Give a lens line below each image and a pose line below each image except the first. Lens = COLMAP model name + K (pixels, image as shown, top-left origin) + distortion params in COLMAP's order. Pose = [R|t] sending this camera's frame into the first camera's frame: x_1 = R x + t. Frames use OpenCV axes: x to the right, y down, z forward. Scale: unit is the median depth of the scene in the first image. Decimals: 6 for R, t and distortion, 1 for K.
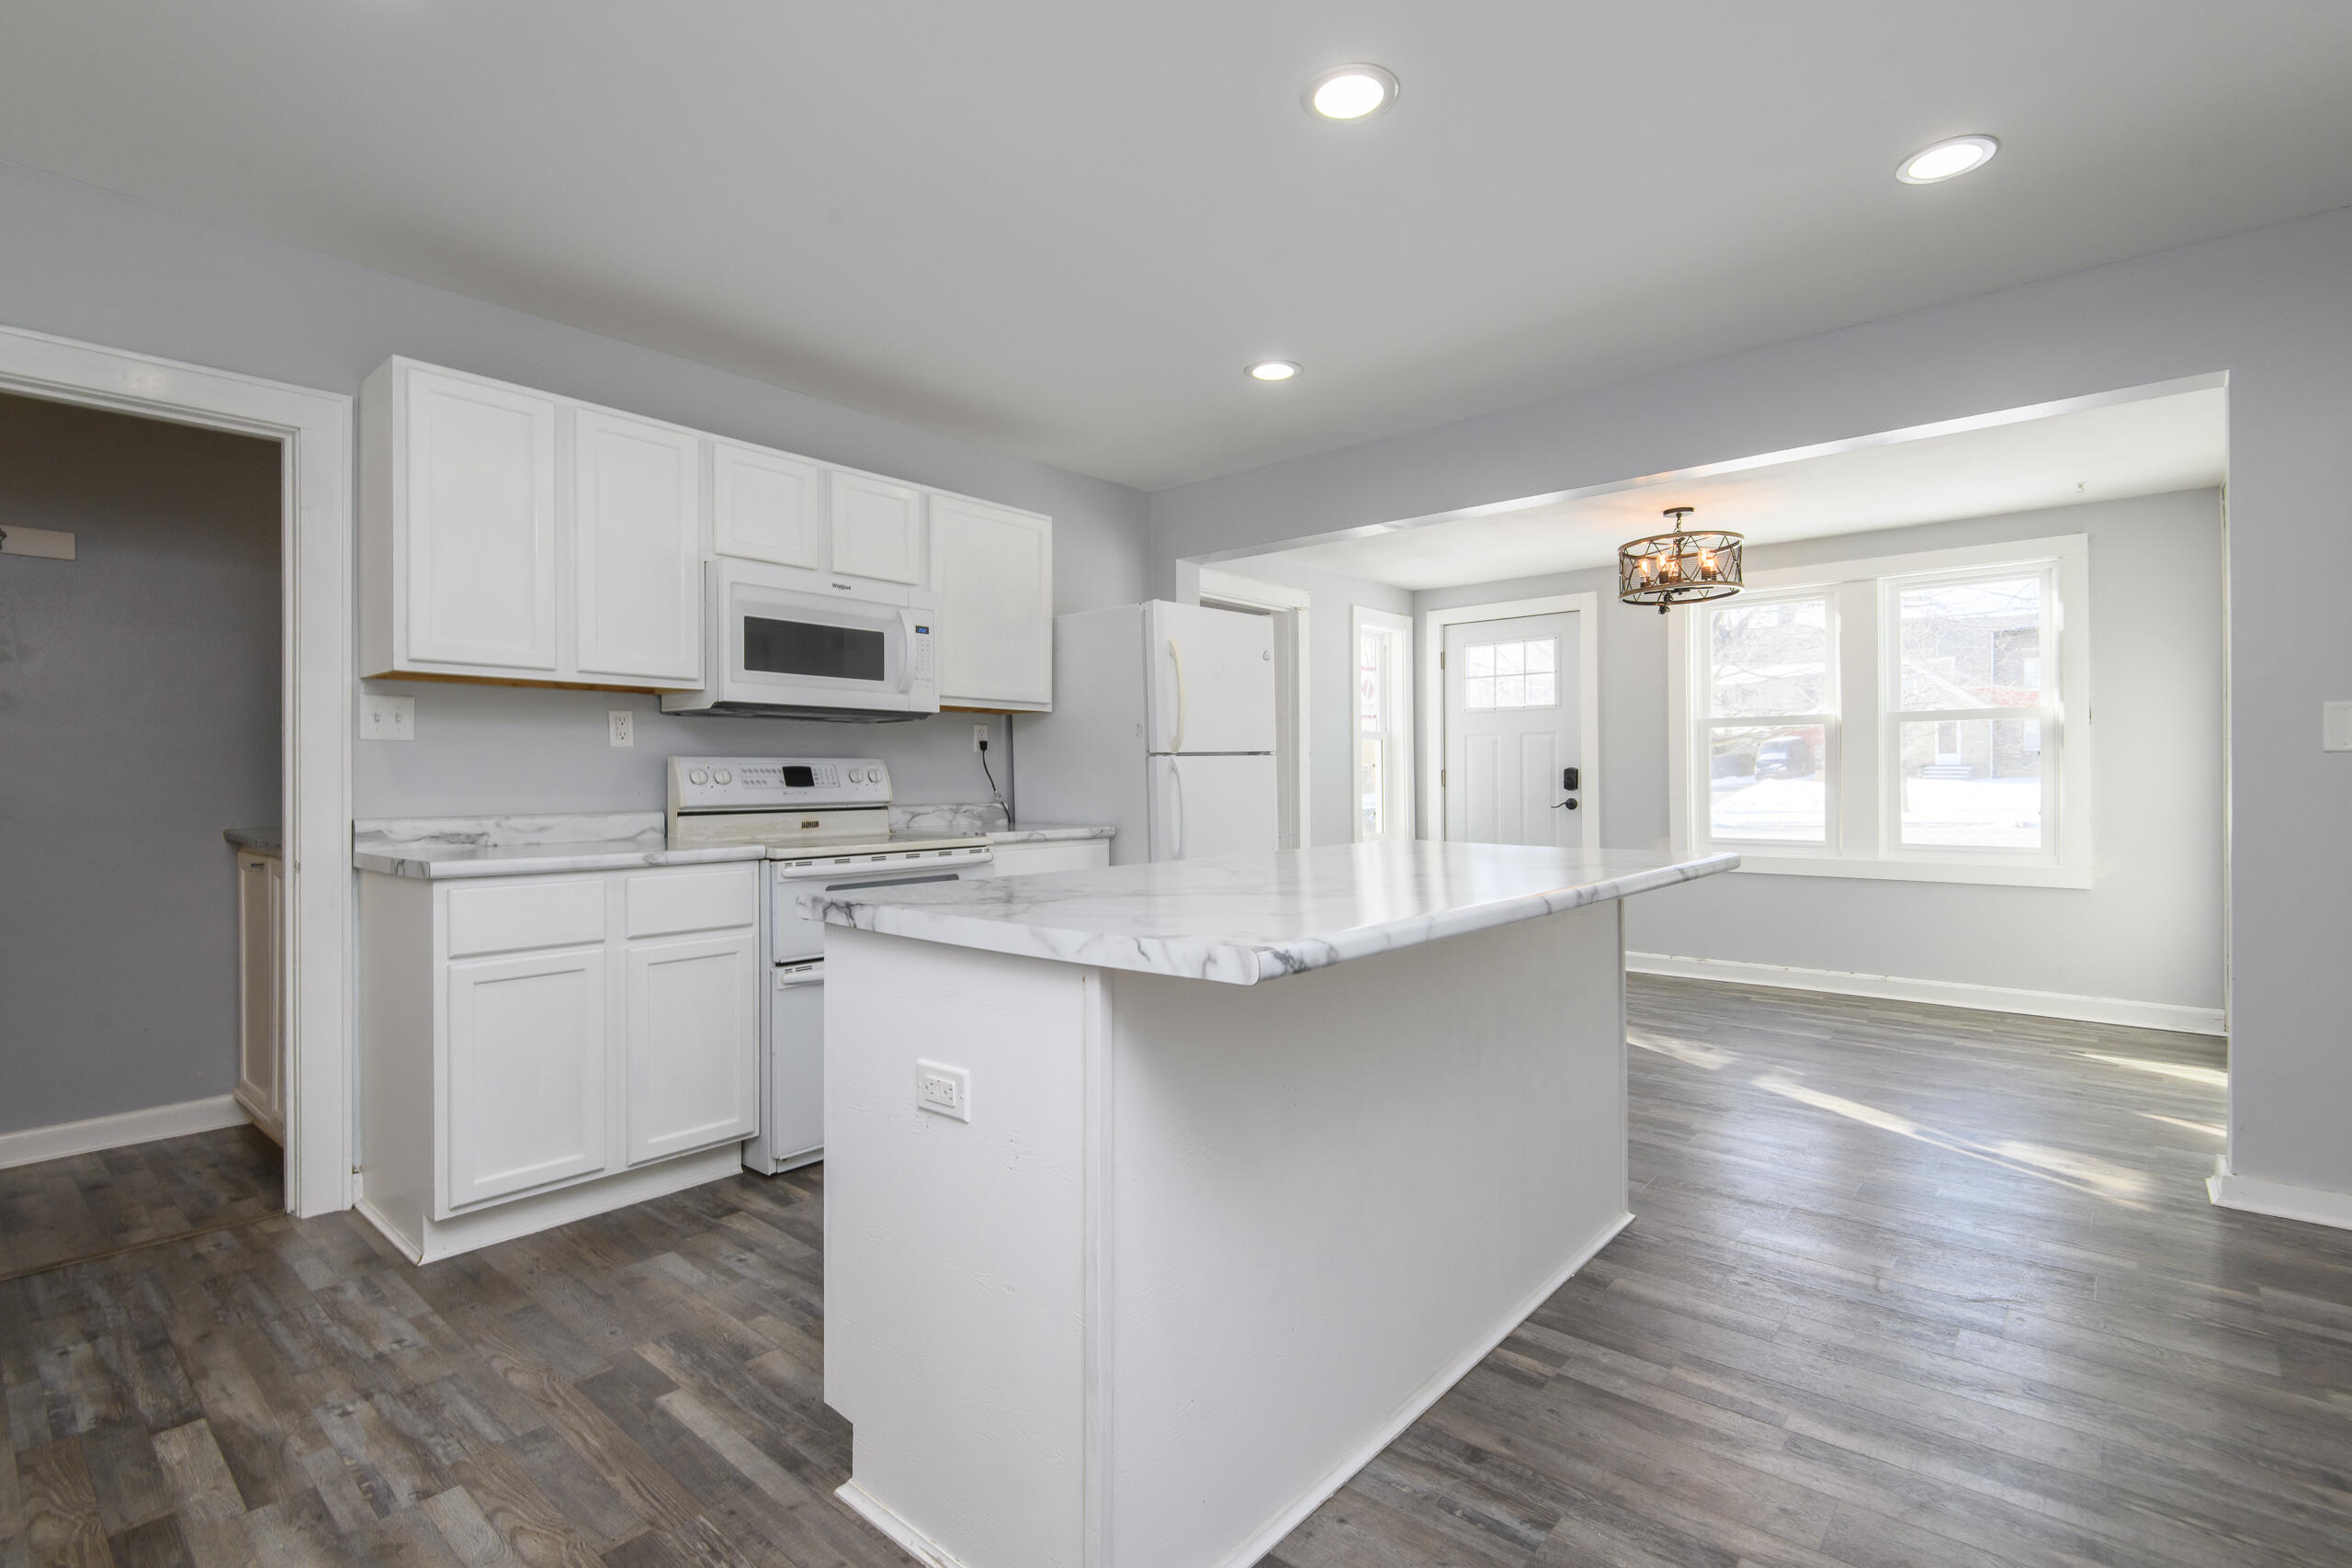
lens RADIAL K [[1057.1, 0, 1168.4], [0, 1057.1, 788.1], [0, 0, 1]] dist [0.020751, 0.000161]
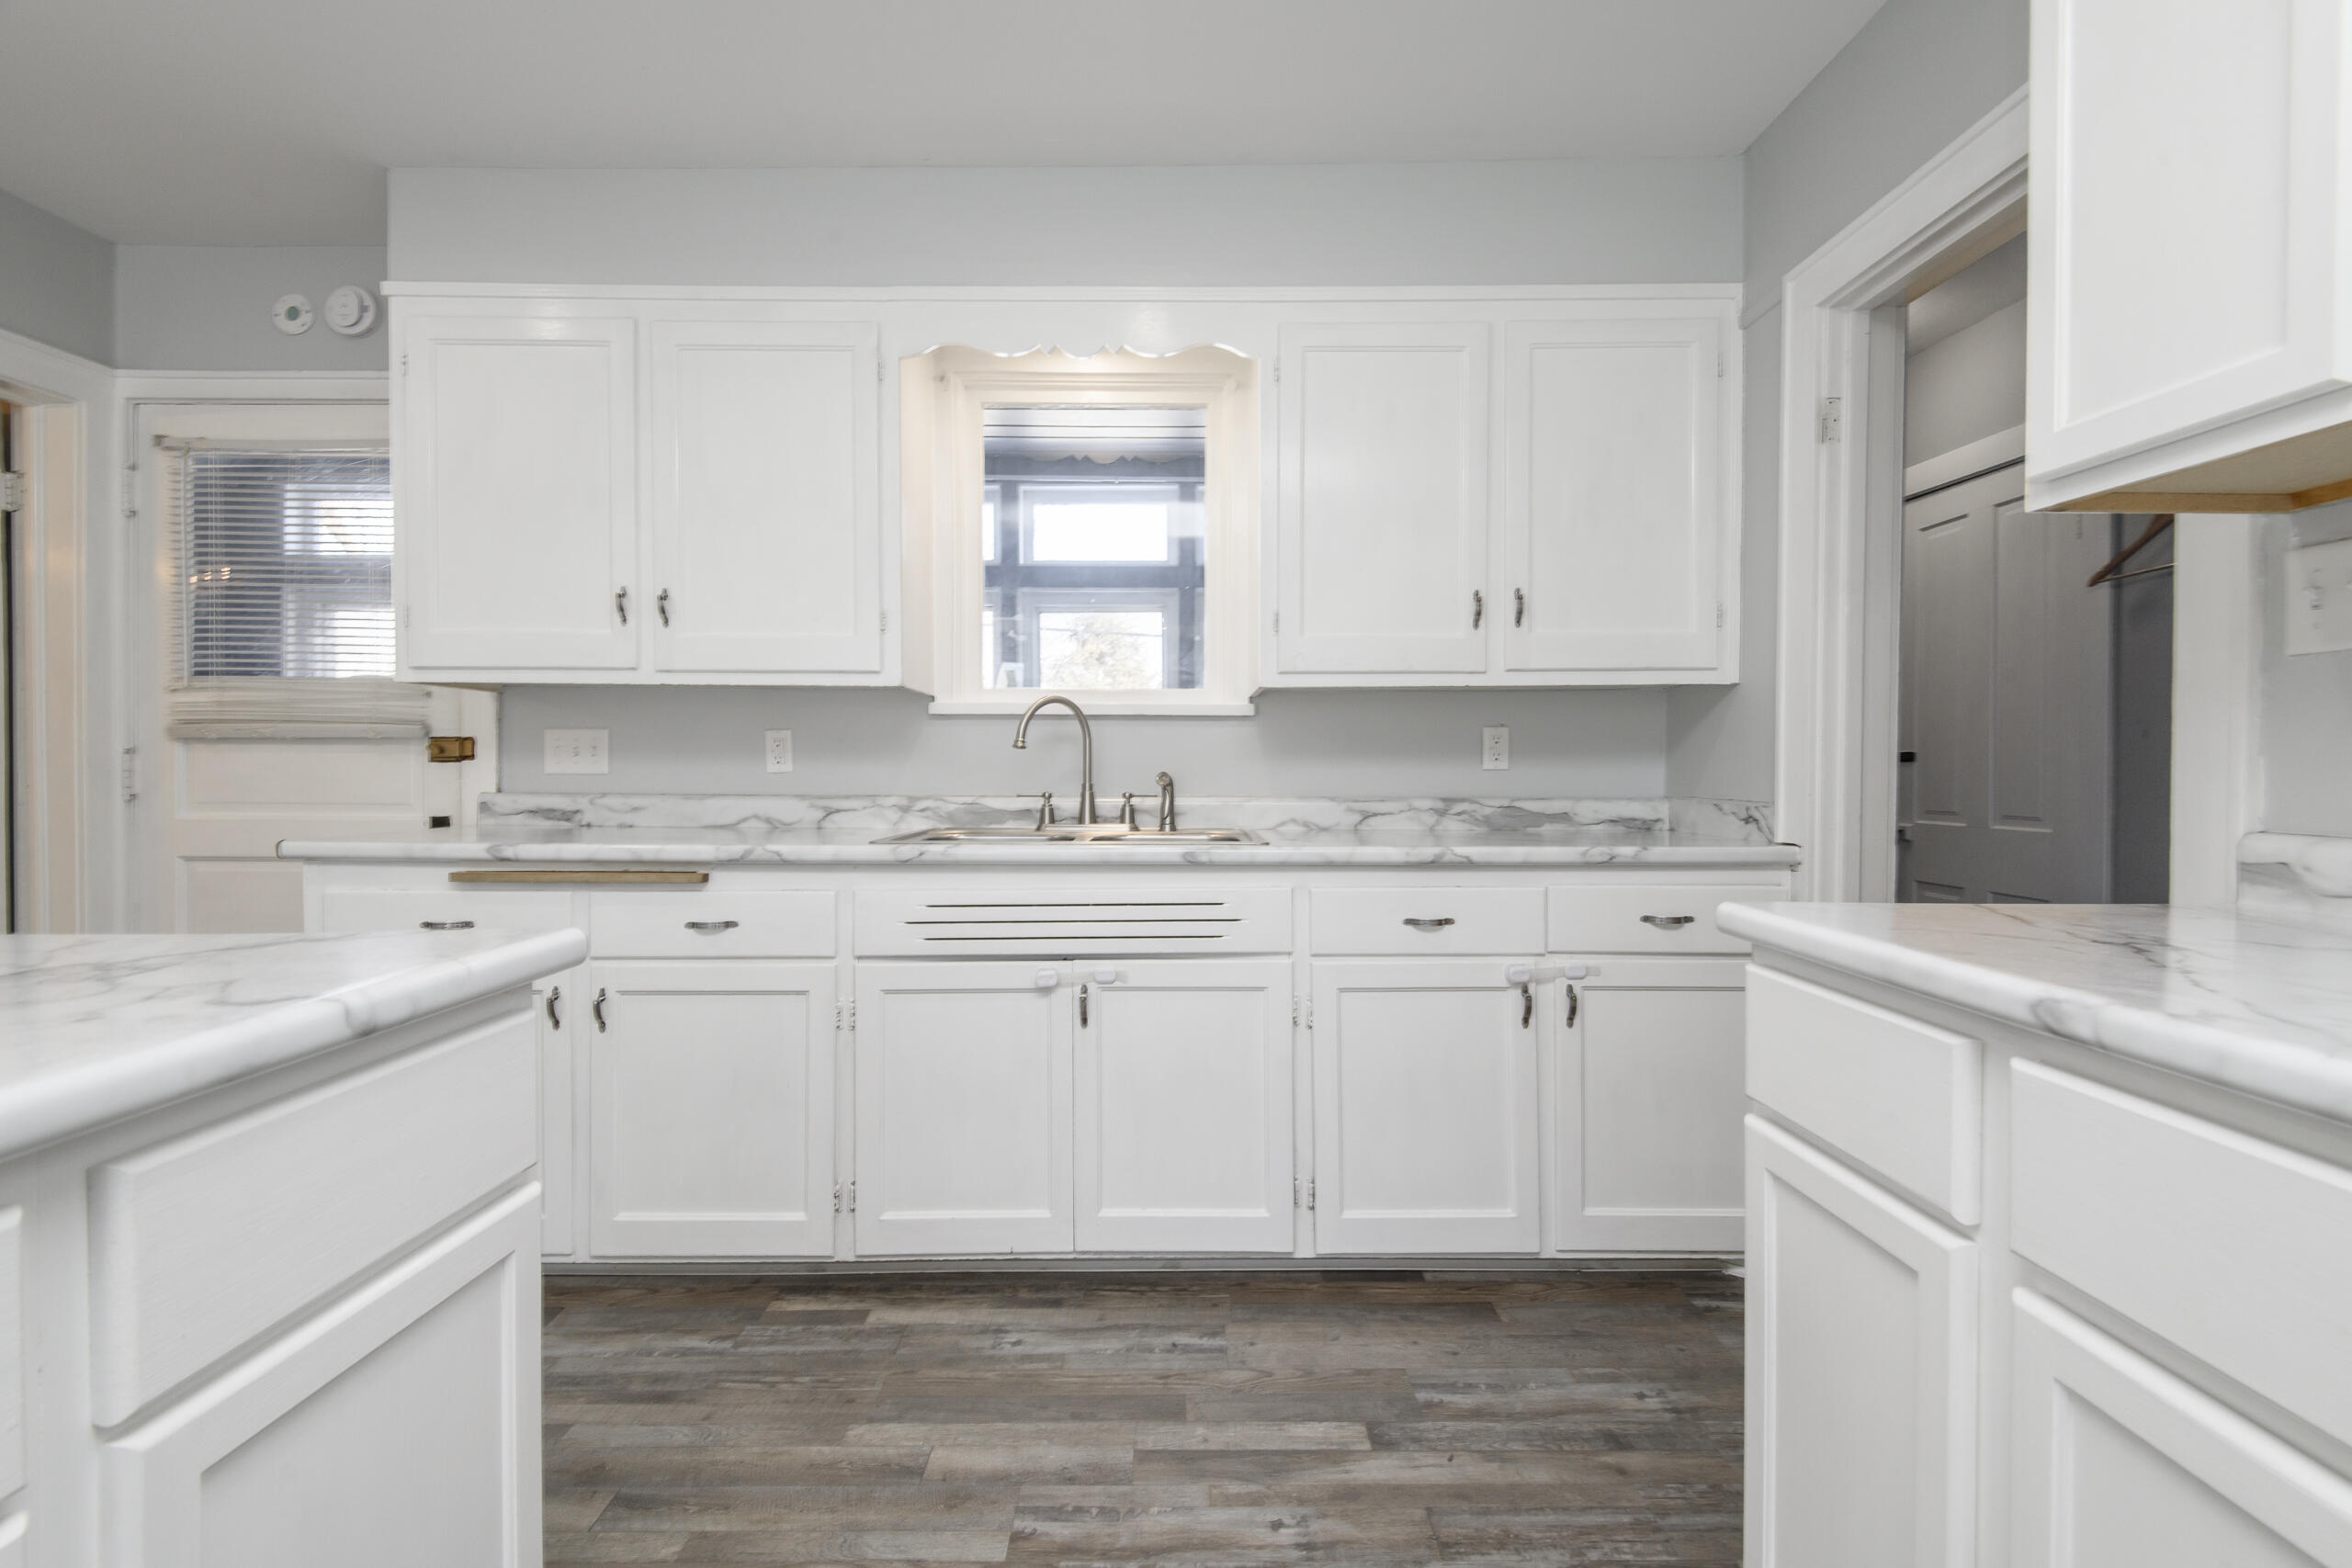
lens RADIAL K [[1057.1, 0, 1185.9], [0, 1057.1, 782.6], [0, 0, 1]] dist [0.020751, 0.000161]
pose [[-0.759841, 0.020206, -0.649795, -0.201549], [0.011401, 0.999777, 0.017756, -0.003385], [0.650009, 0.006083, -0.759902, 1.655468]]
